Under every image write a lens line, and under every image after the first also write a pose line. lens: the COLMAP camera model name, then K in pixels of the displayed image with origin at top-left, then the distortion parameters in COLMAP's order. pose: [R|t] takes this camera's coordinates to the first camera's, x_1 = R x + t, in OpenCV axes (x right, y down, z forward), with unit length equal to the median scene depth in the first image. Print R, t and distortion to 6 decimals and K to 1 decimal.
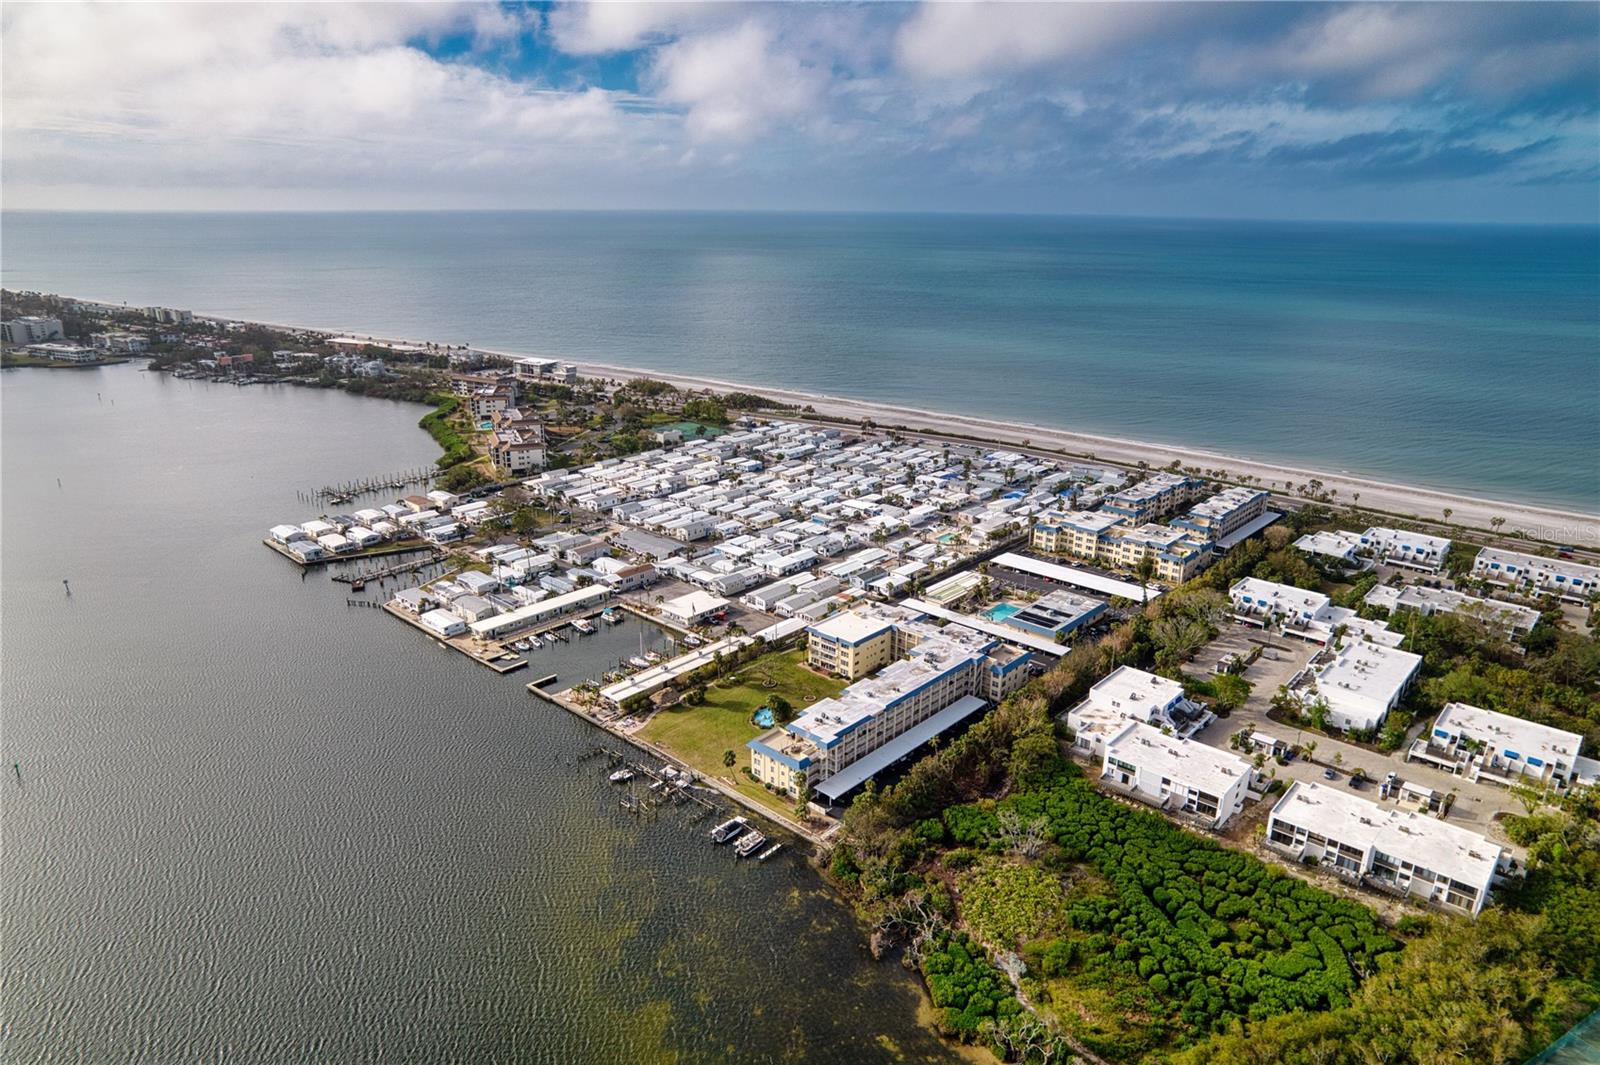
lens RADIAL K [[1041.0, 0, 795.6], [0, 1041.0, 534.9], [0, 0, 1]] dist [-0.080290, 0.076153]
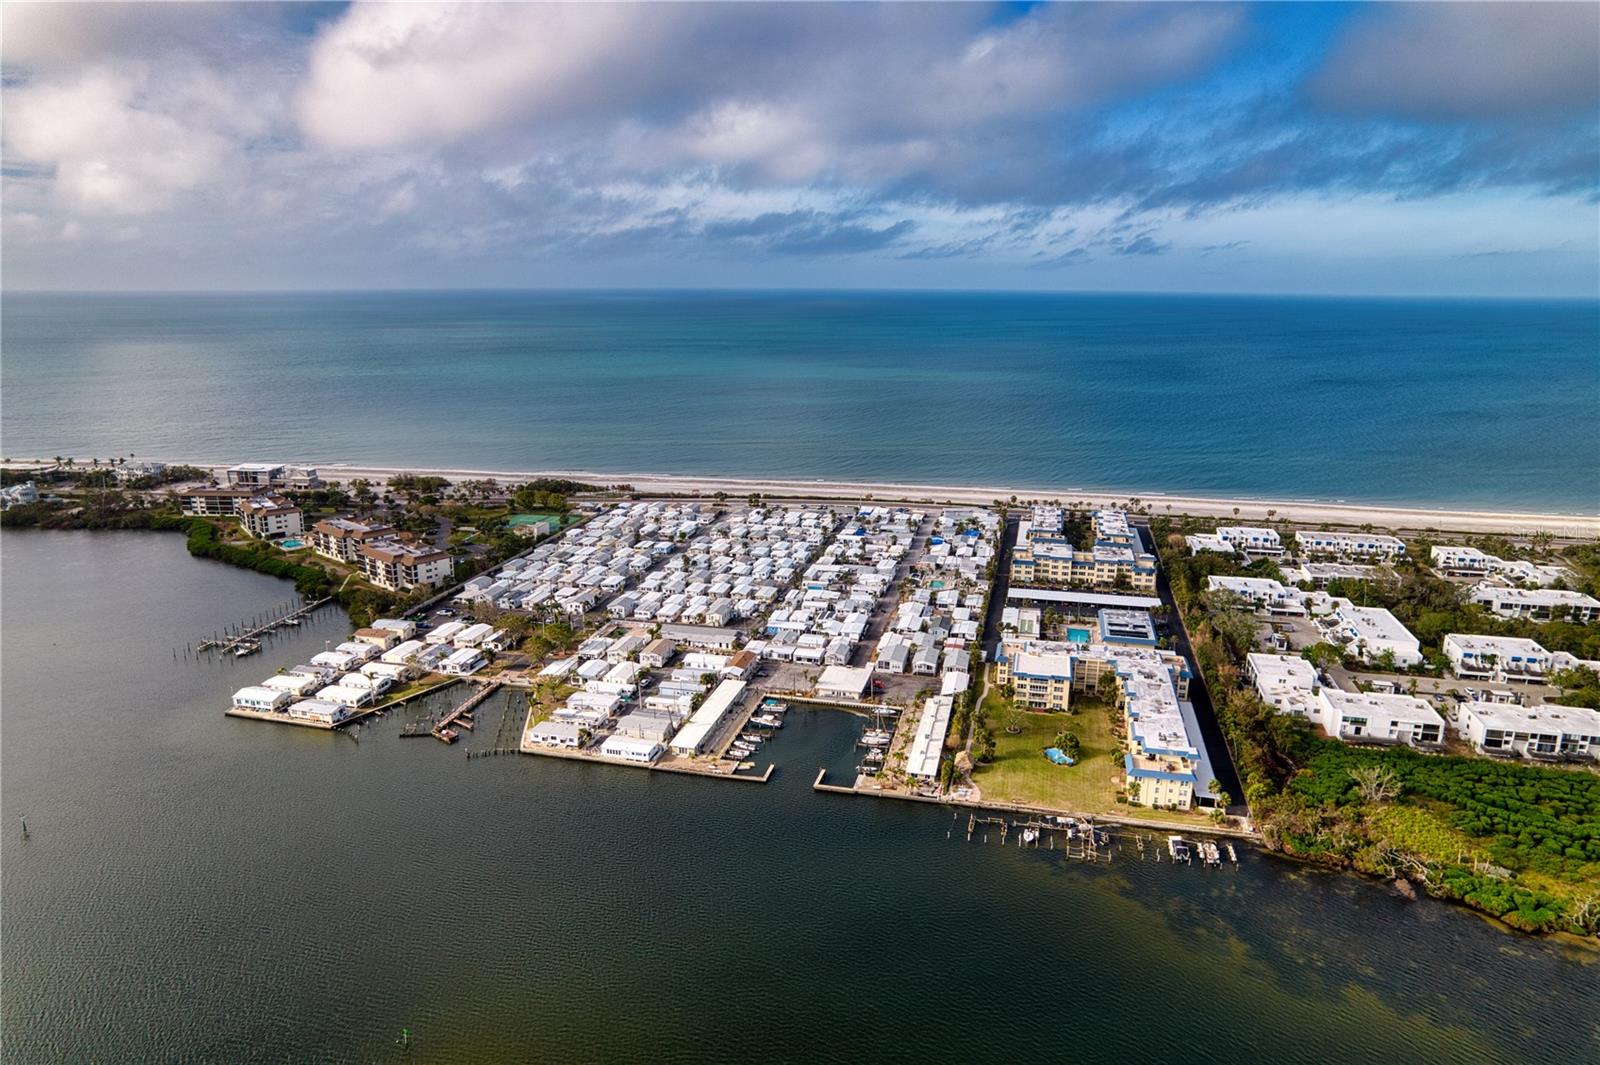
lens RADIAL K [[1041.0, 0, 795.6], [0, 1041.0, 534.9], [0, 0, 1]] dist [-0.080290, 0.076153]
pose [[0.876366, -0.119771, 0.466516, -0.521914], [0.150737, 0.988134, -0.029476, -0.042134], [-0.457450, 0.096153, 0.884021, 0.113496]]
